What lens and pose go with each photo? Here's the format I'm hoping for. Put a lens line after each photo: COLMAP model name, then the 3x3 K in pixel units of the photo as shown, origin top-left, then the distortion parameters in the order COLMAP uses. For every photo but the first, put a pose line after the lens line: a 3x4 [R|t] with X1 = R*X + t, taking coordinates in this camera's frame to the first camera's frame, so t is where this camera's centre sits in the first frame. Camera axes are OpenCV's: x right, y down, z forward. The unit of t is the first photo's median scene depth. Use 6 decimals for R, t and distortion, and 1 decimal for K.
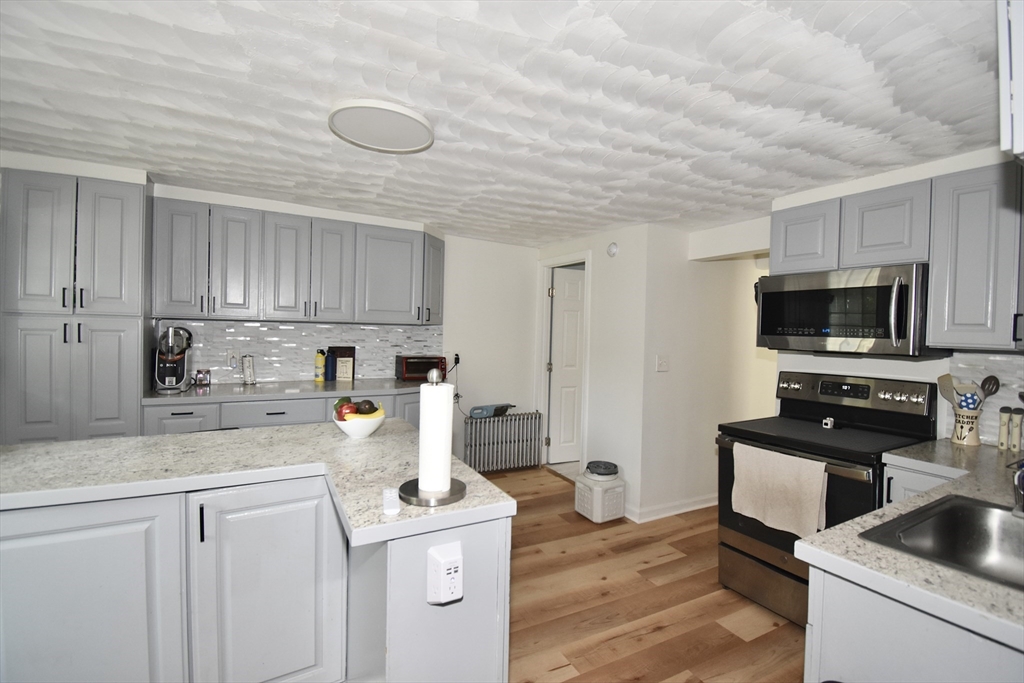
lens RADIAL K [[453.7, 0, 512.0], [0, 453.7, 341.5], [0, 0, 1]] dist [0.000083, -0.018708]
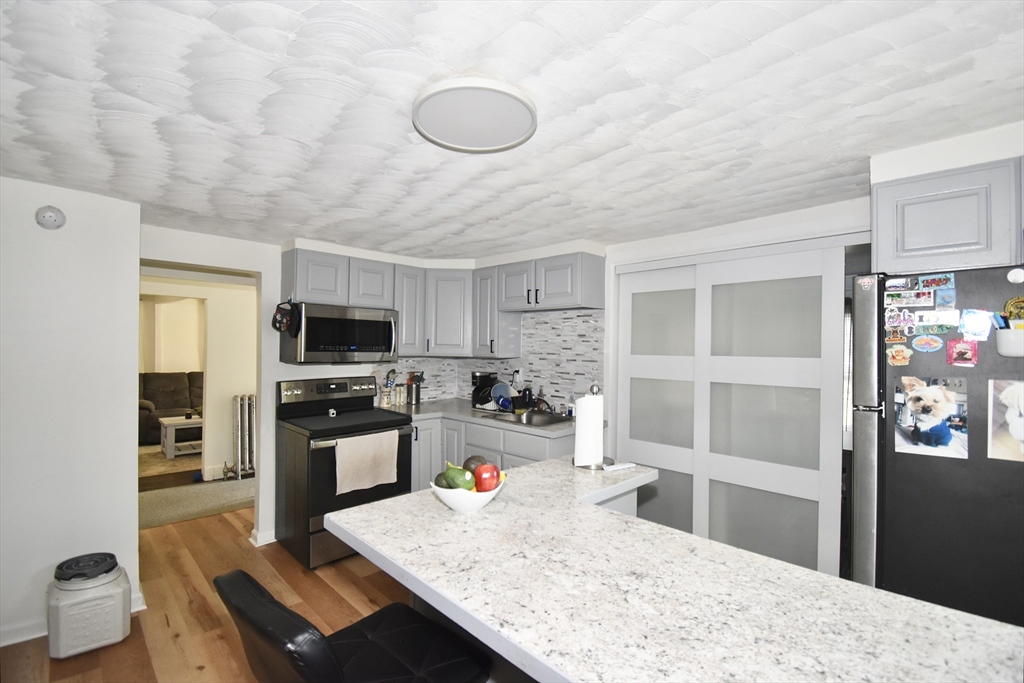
lens RADIAL K [[453.7, 0, 512.0], [0, 453.7, 341.5], [0, 0, 1]] dist [0.000083, -0.018708]
pose [[-0.275751, -0.016602, 0.961086, -0.778280], [0.010379, 0.999741, 0.020248, -0.062154], [-0.961173, 0.015558, -0.275507, 0.817472]]
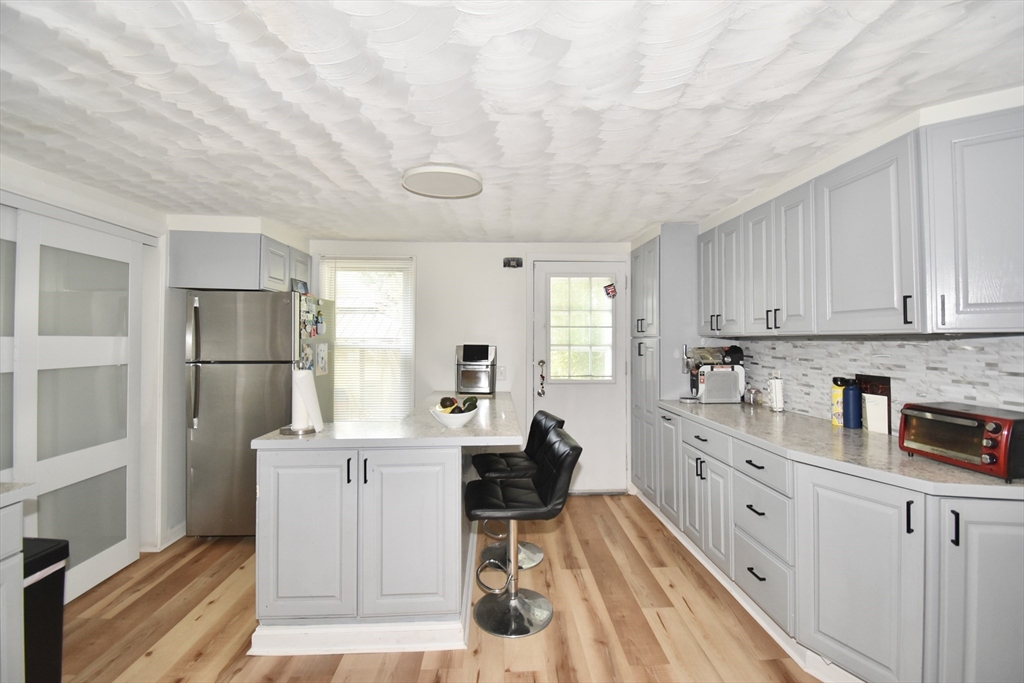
lens RADIAL K [[451.5, 0, 530.8], [0, 451.5, 336.8], [0, 0, 1]] dist [0.000464, -0.014595]
pose [[-0.413510, -0.034761, -0.909836, 0.532872], [-0.038093, 0.999057, -0.020856, -0.015758], [0.909702, 0.026034, -0.414444, 1.238681]]
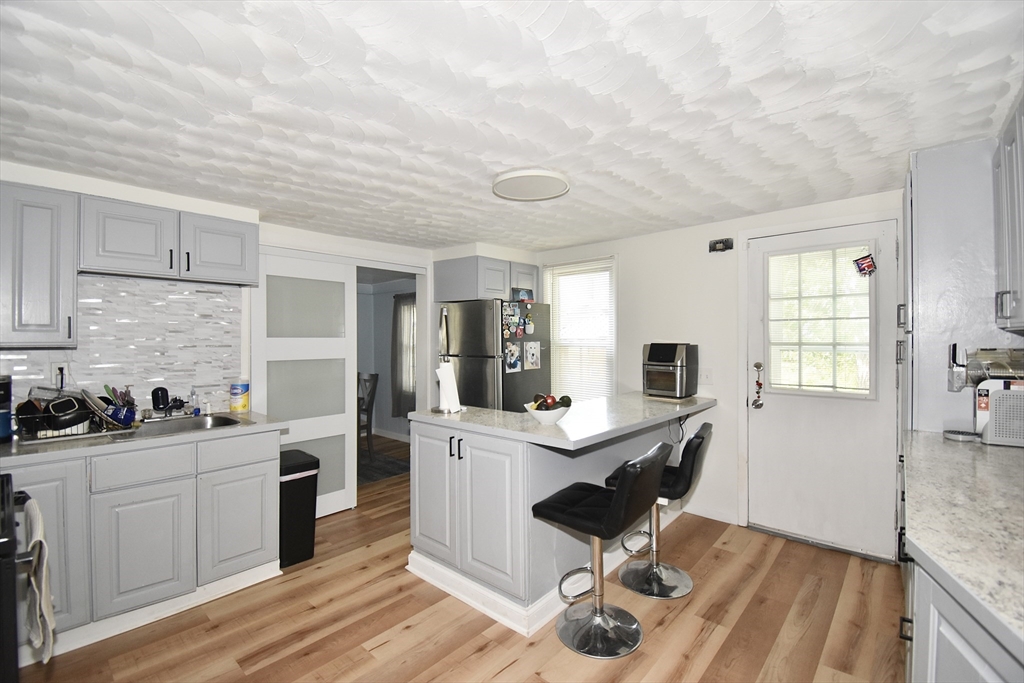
lens RADIAL K [[453.7, 0, 512.0], [0, 453.7, 341.5], [0, 0, 1]] dist [0.000083, -0.018708]
pose [[-0.938318, -0.020952, -0.345138, 0.160700], [-0.030793, 0.999260, 0.023056, -0.035489], [0.344399, 0.032262, -0.938269, 1.567714]]
